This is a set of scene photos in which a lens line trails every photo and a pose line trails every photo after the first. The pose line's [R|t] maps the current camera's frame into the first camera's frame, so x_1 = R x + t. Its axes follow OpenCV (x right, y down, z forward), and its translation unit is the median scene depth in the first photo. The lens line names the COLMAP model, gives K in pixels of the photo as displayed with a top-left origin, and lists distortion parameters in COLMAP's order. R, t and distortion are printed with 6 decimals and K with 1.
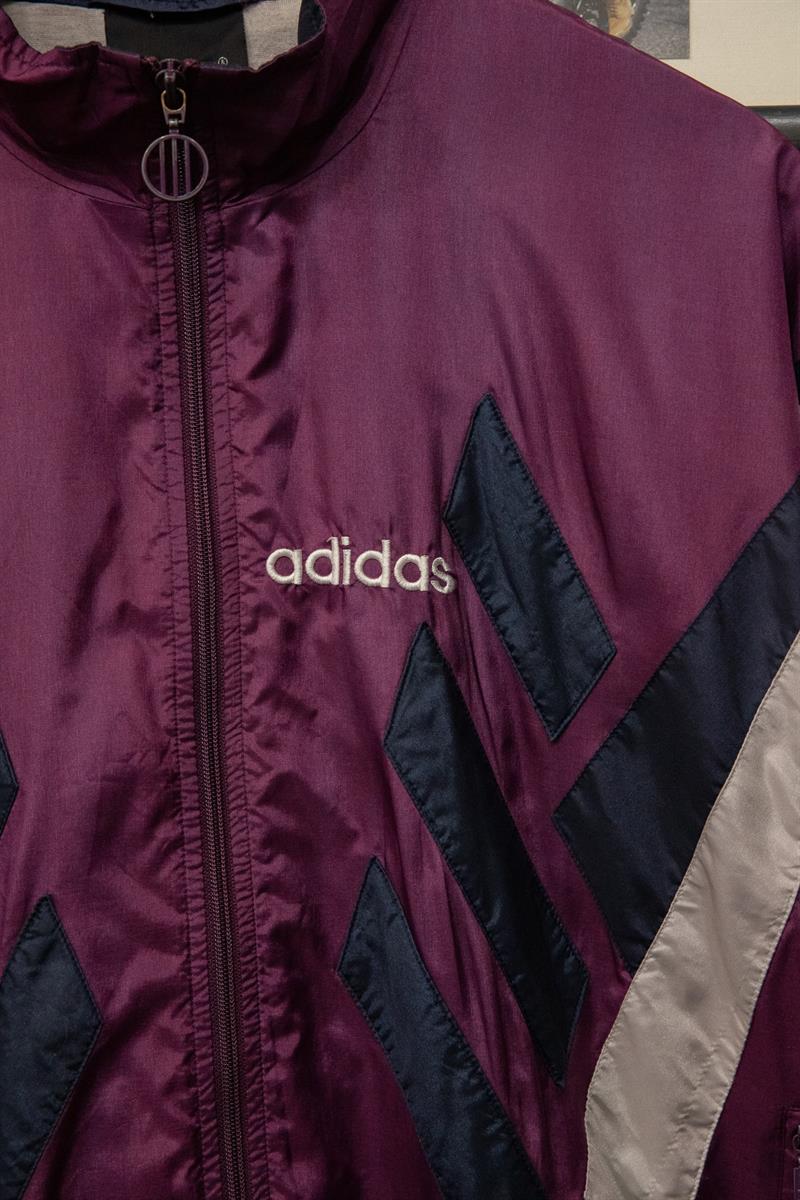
lens RADIAL K [[2295.0, 0, 400.0], [0, 2295.0, 600.0], [0, 0, 1]] dist [0.107545, 0.117457]
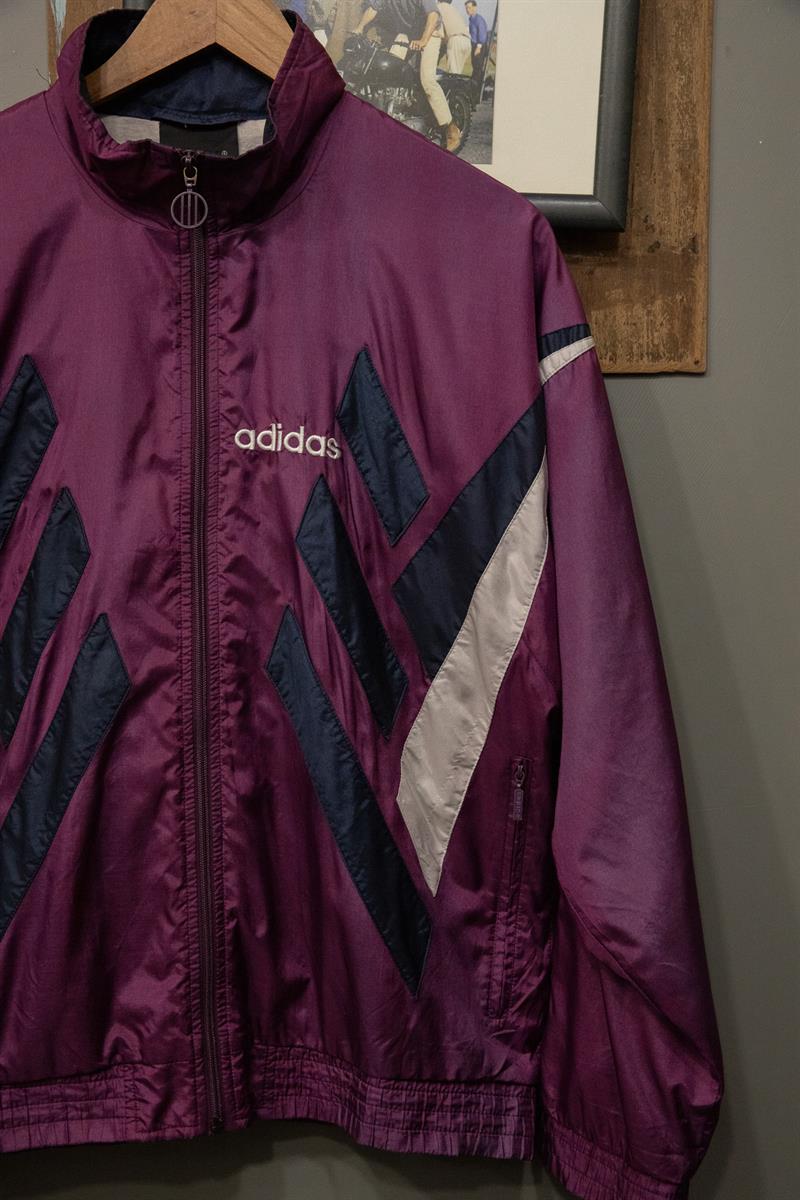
lens RADIAL K [[1749.8, 0, 401.2], [0, 1749.8, 615.1], [0, 0, 1]] dist [0.024469, 0.153675]
pose [[0.998683, 0.048258, -0.017425, 0.100999], [-0.047911, 0.998655, 0.019806, 0.089069], [0.018357, -0.018945, 0.999652, -0.356398]]
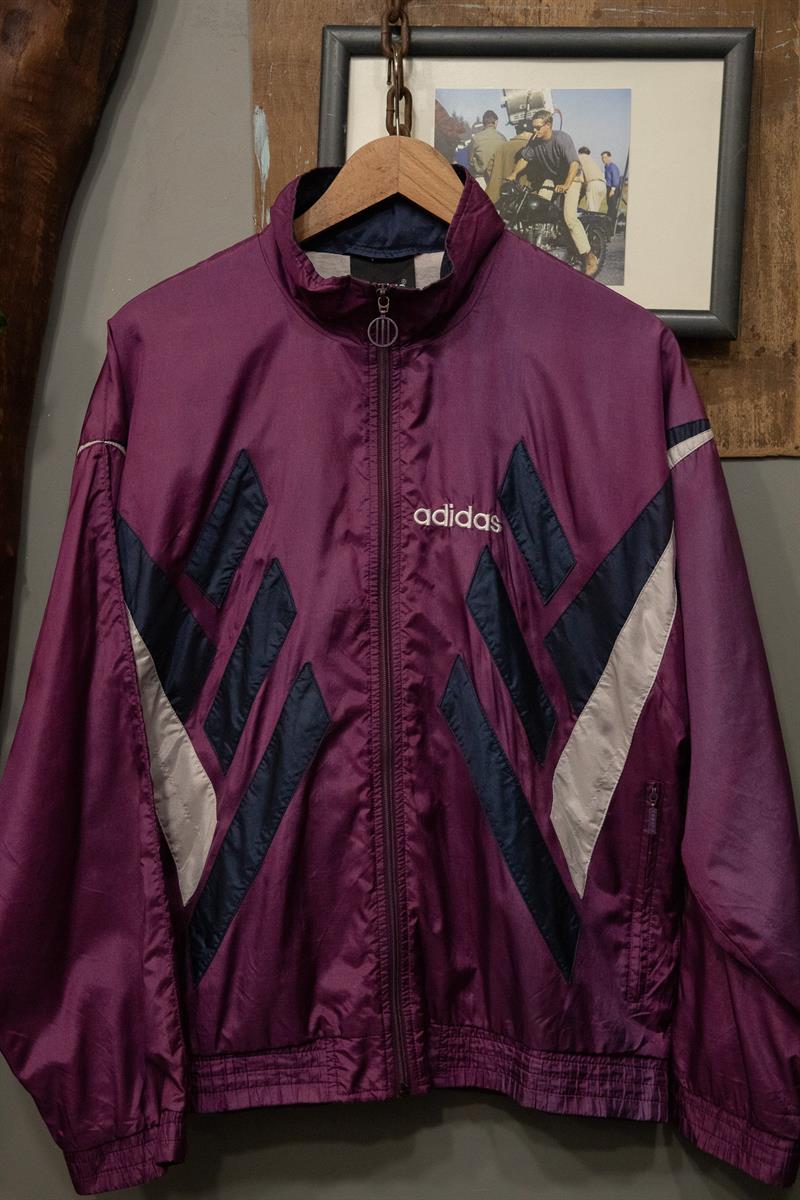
lens RADIAL K [[1738.4, 0, 383.8], [0, 1738.4, 603.4], [0, 0, 1]] dist [0.028916, 0.117609]
pose [[0.997923, 0.041824, -0.048998, -0.003439], [-0.042116, 0.999100, -0.004946, 0.075829], [0.048747, 0.006999, 0.998787, -0.622580]]
